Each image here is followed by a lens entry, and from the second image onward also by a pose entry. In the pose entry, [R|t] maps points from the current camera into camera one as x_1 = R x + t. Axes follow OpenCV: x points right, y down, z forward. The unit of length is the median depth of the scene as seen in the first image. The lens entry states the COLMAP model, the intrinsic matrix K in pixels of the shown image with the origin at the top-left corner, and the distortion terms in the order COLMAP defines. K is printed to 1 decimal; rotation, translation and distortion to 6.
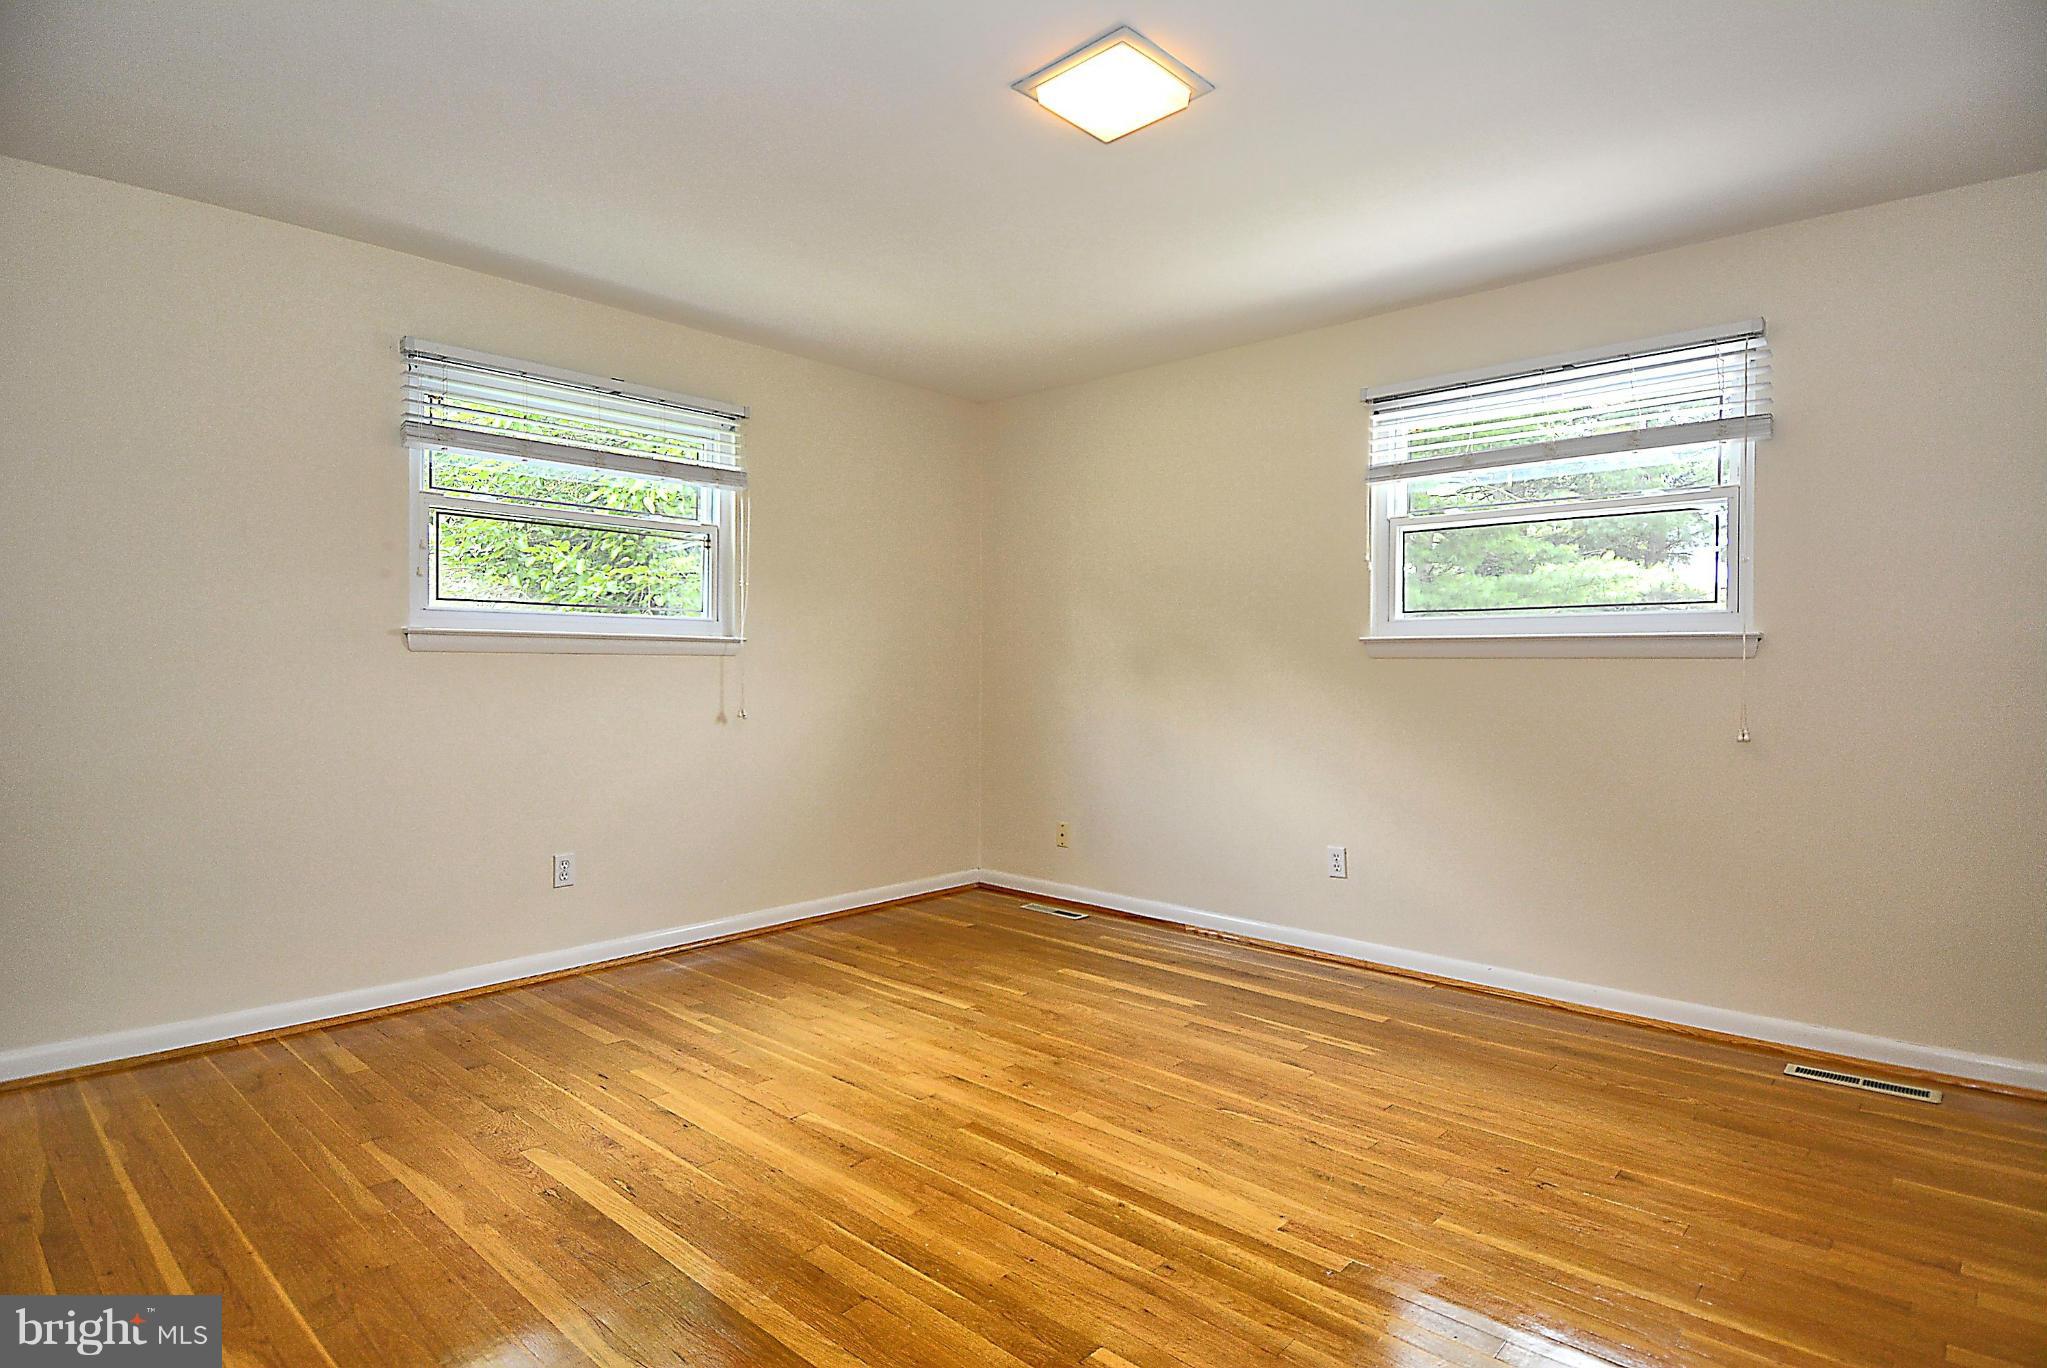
lens RADIAL K [[1096.1, 0, 1023.5], [0, 1096.1, 684.0], [0, 0, 1]] dist [0.000380, -0.000353]
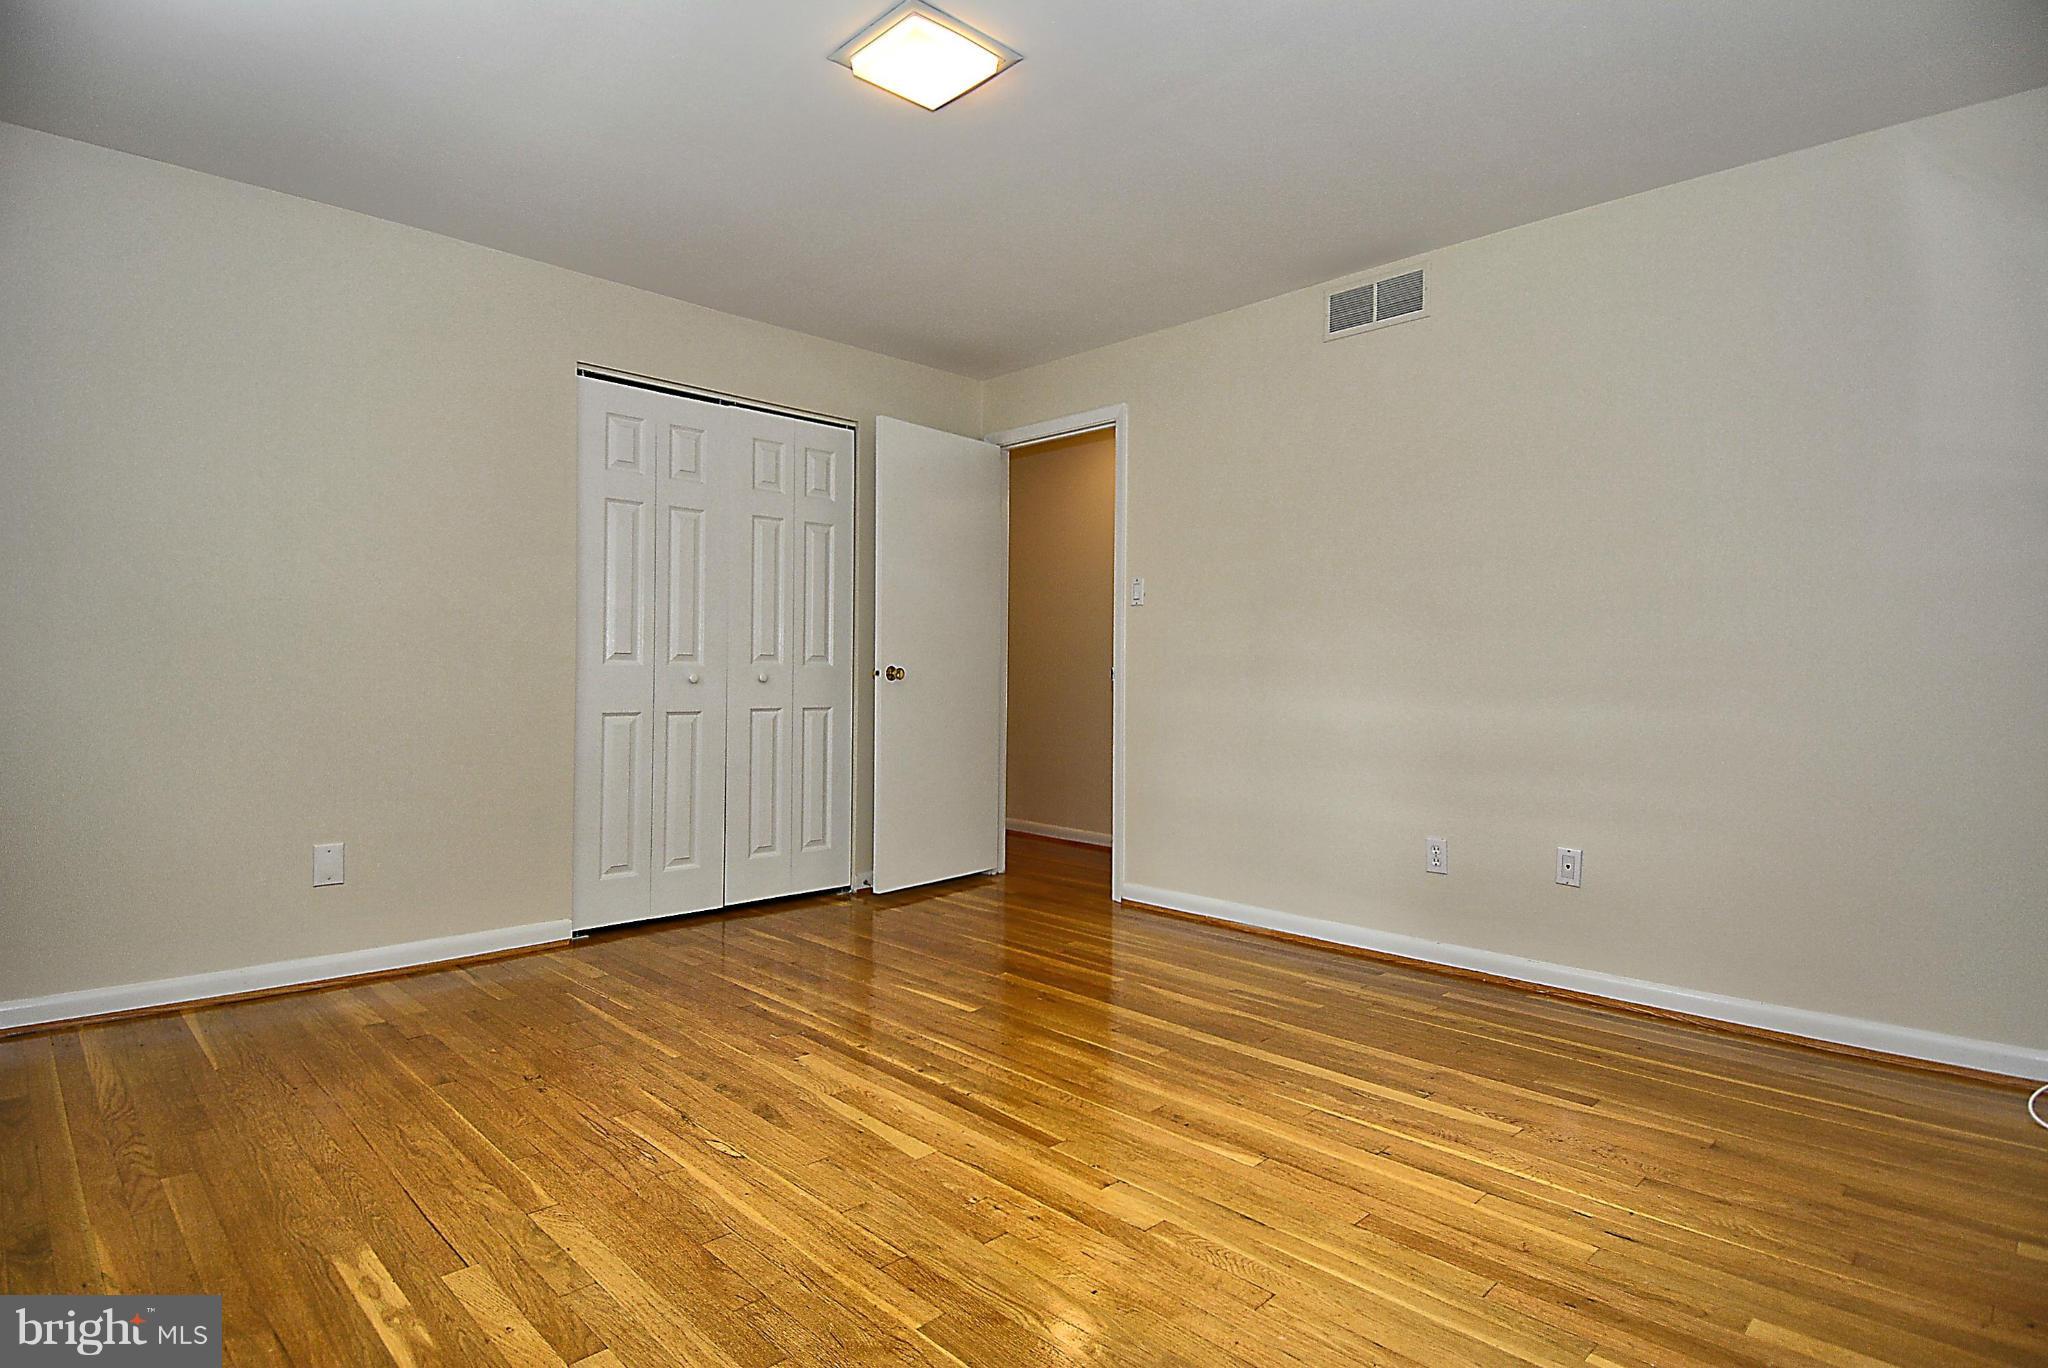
lens RADIAL K [[1096.6, 0, 1024.0], [0, 1096.6, 684.0], [0, 0, 1]] dist [0.000380, -0.000353]
pose [[-0.998428, -0.011516, 0.054846, -0.071642], [-0.009989, 0.999557, 0.028039, 0.018621], [-0.055145, 0.027447, -0.998101, 1.881714]]
